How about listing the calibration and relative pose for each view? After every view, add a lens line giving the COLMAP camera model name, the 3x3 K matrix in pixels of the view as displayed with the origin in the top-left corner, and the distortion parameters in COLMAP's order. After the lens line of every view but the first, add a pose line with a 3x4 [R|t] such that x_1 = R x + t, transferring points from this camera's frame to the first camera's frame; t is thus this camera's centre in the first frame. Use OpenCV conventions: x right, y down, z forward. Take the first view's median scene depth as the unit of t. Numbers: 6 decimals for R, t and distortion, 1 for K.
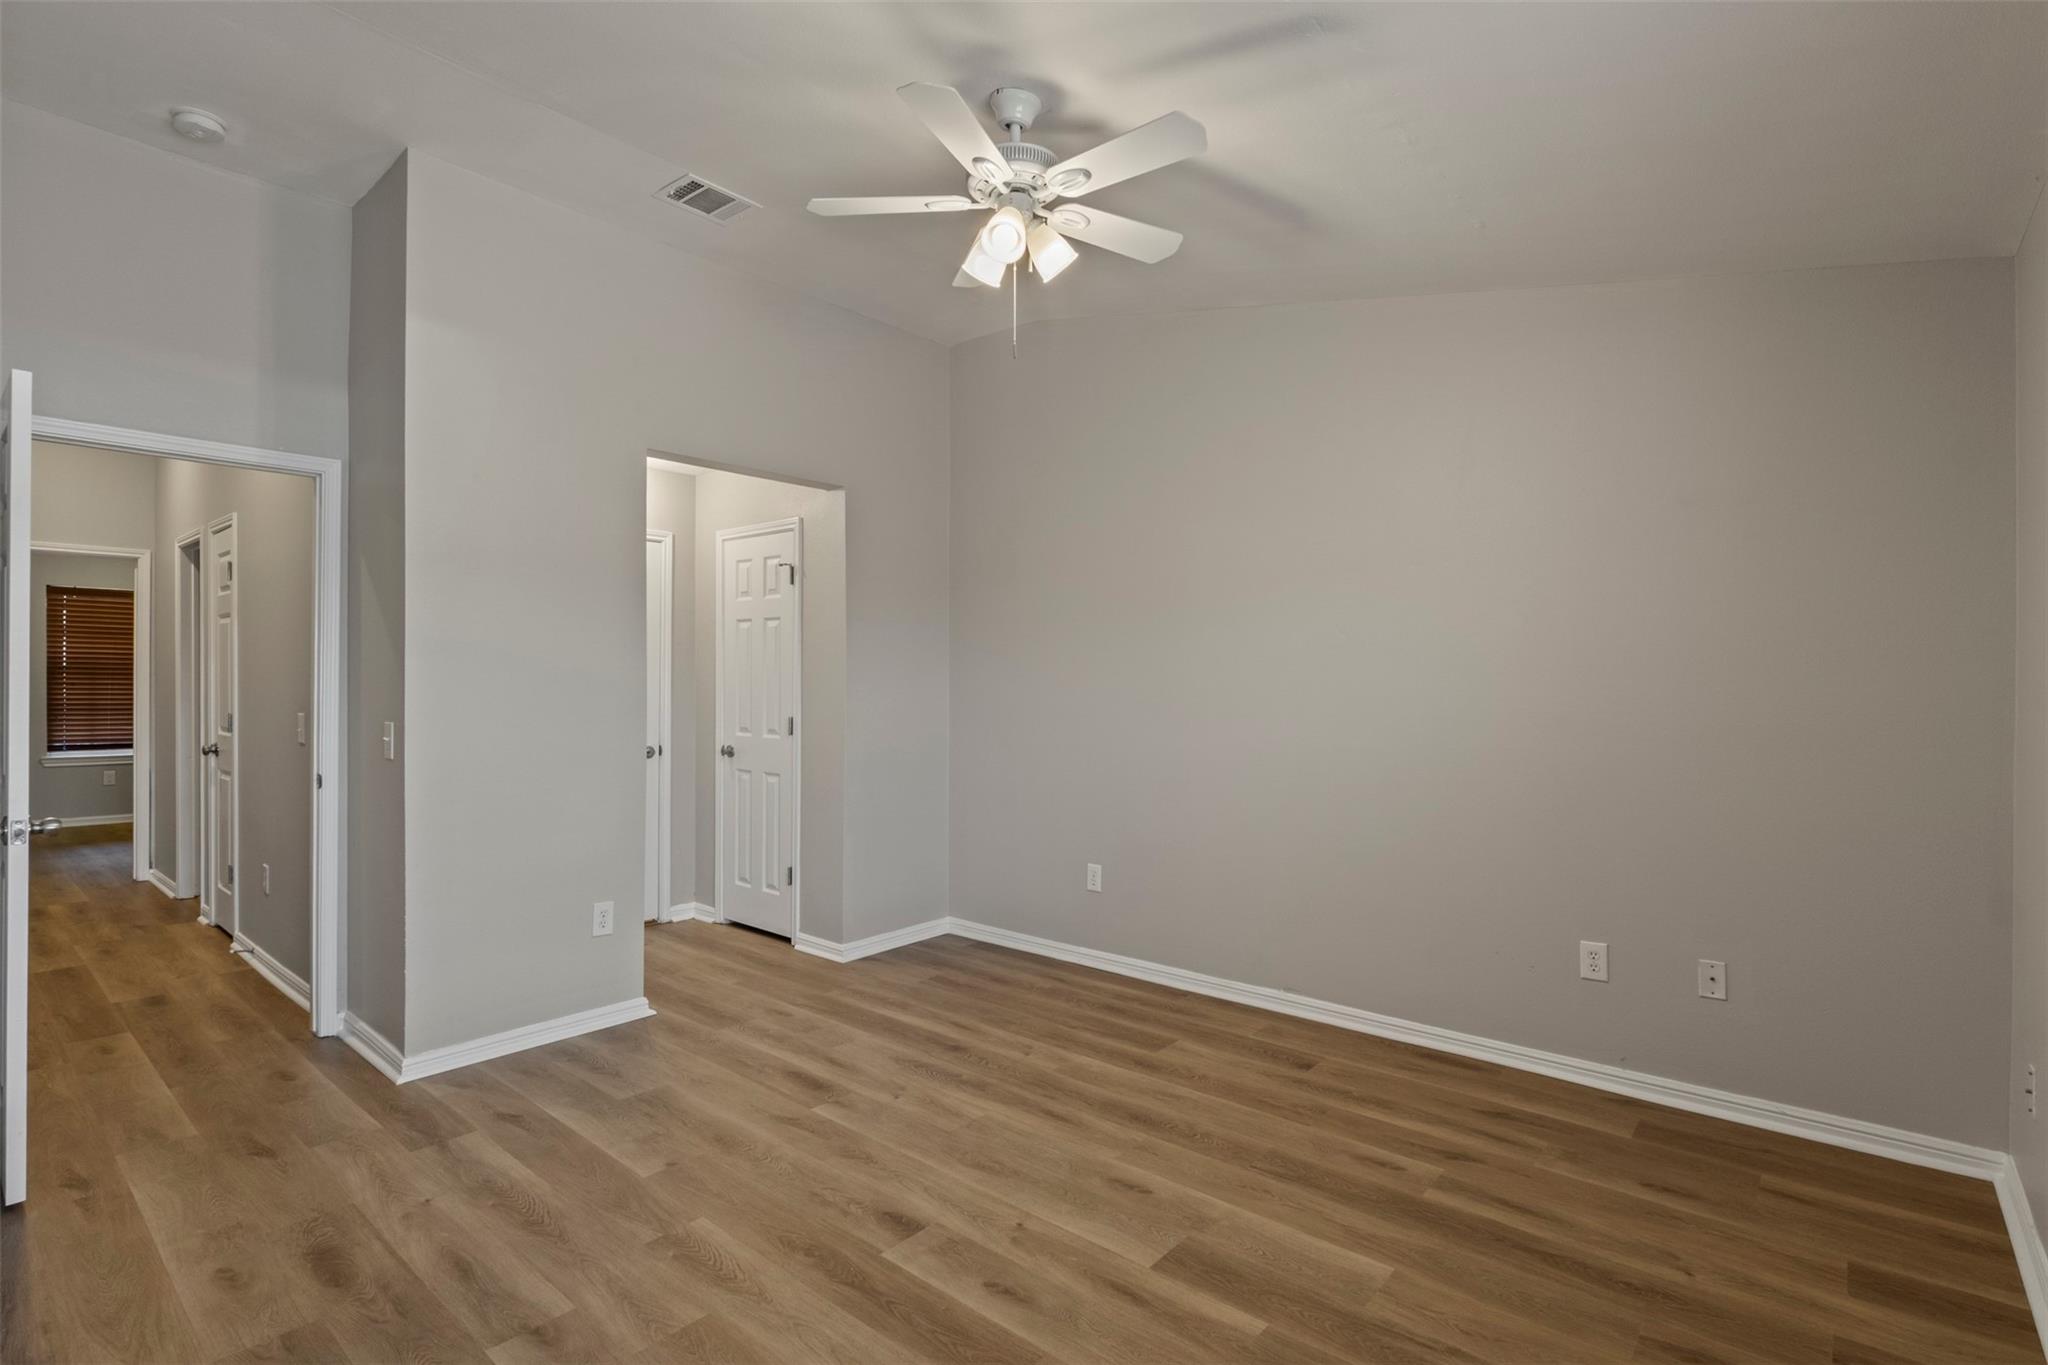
lens RADIAL K [[995.5, 0, 1030.8], [0, 995.5, 689.7], [0, 0, 1]] dist [0.000442, 0.000150]
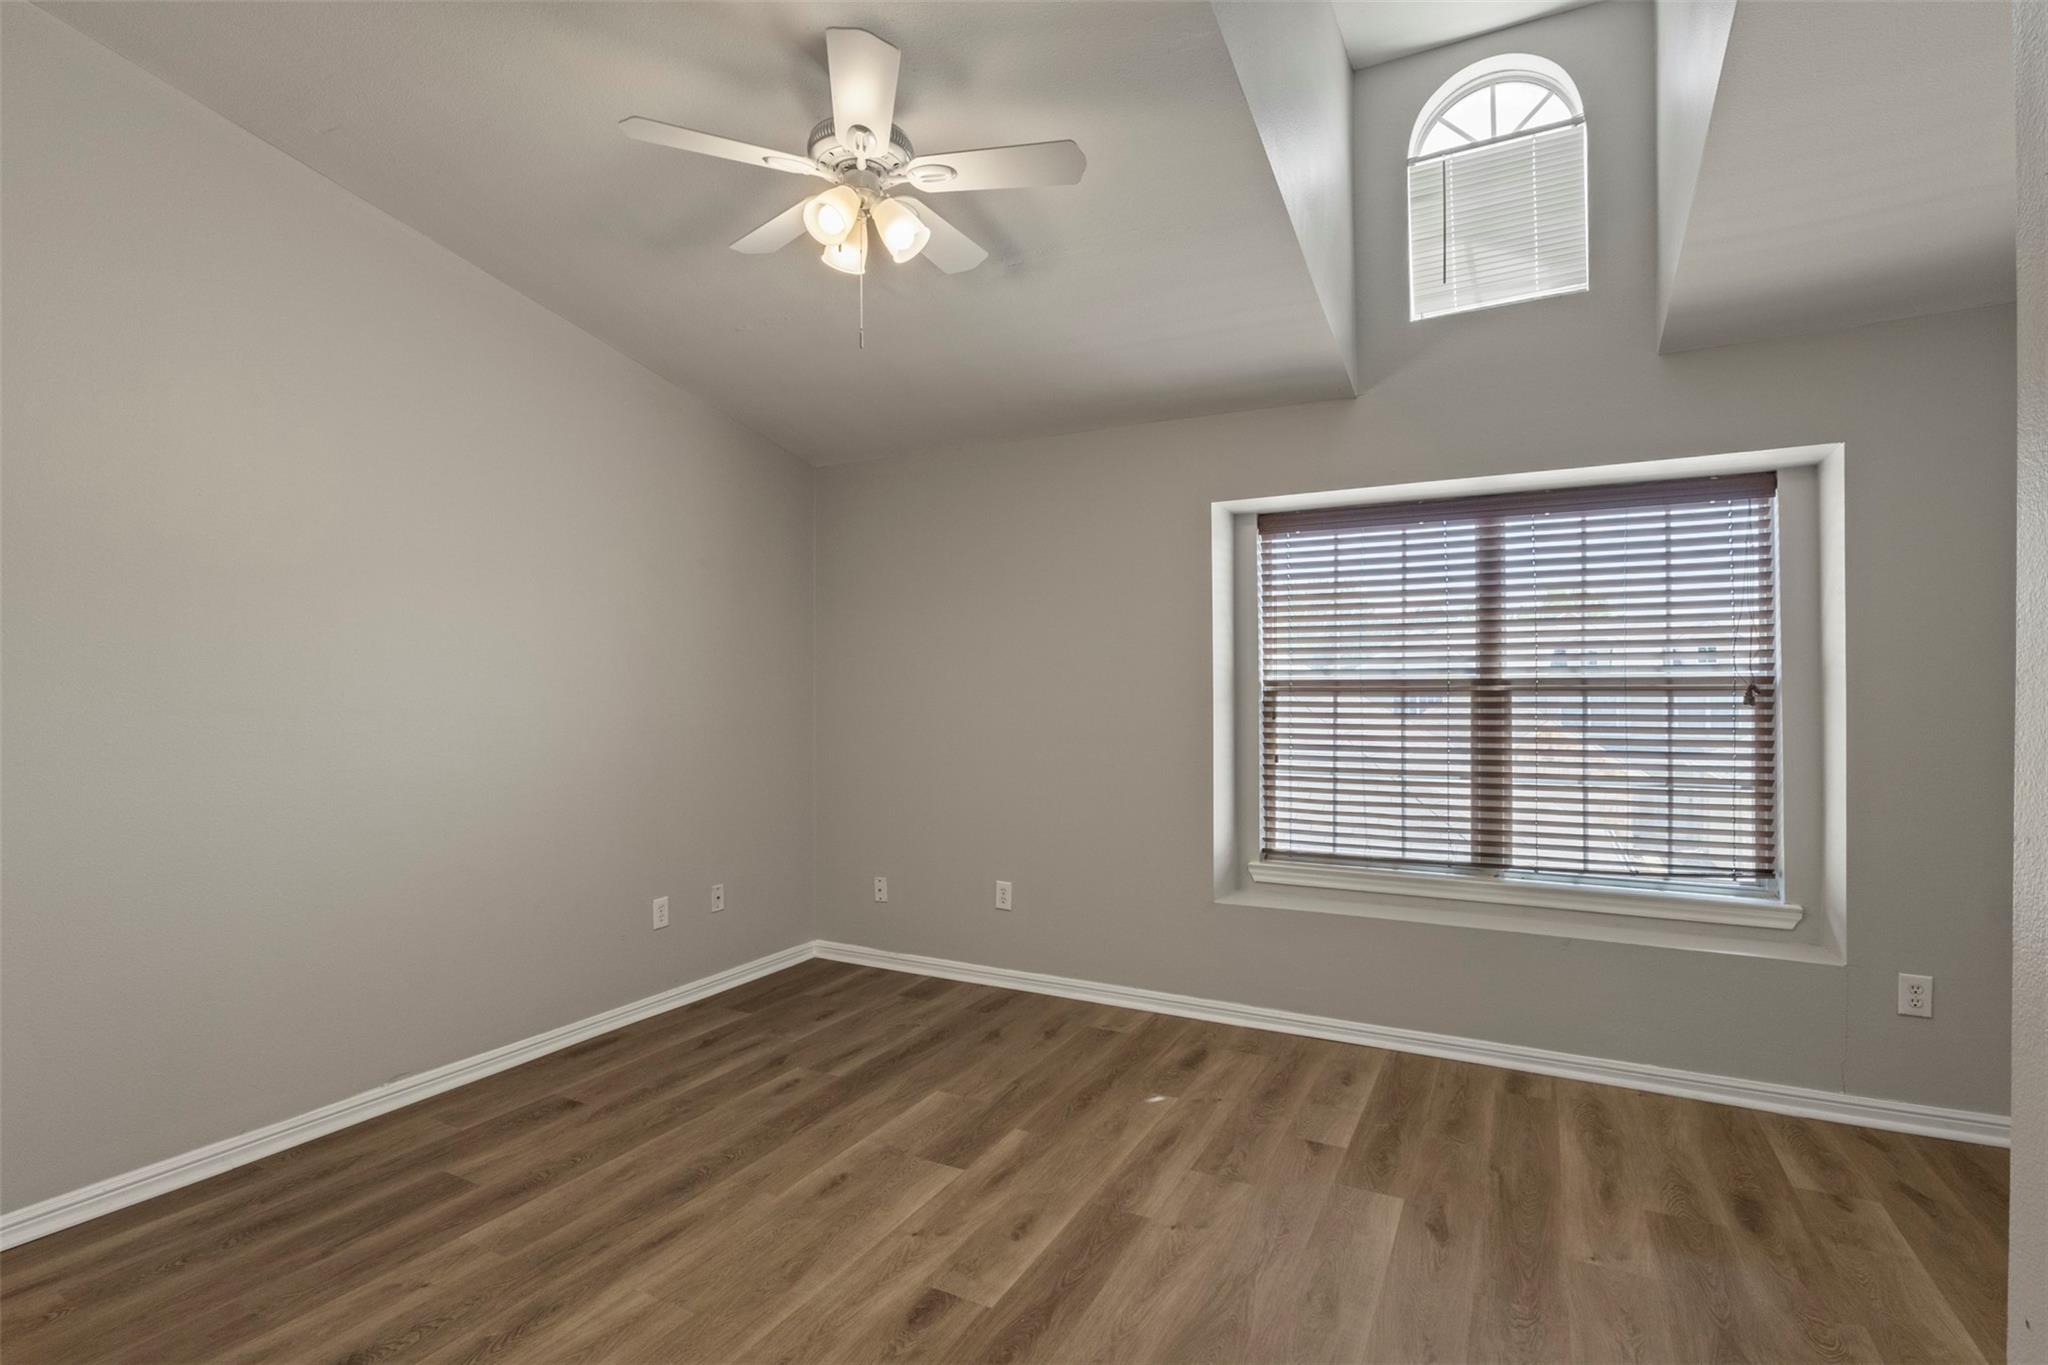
lens RADIAL K [[976.9, 0, 1003.2], [0, 976.9, 685.4], [0, 0, 1]] dist [-0.000038, -0.000106]
pose [[-0.215078, 0.006130, 0.976578, -0.835271], [0.003144, 0.999979, -0.005584, -0.011634], [-0.976592, 0.001869, -0.215093, 0.937453]]
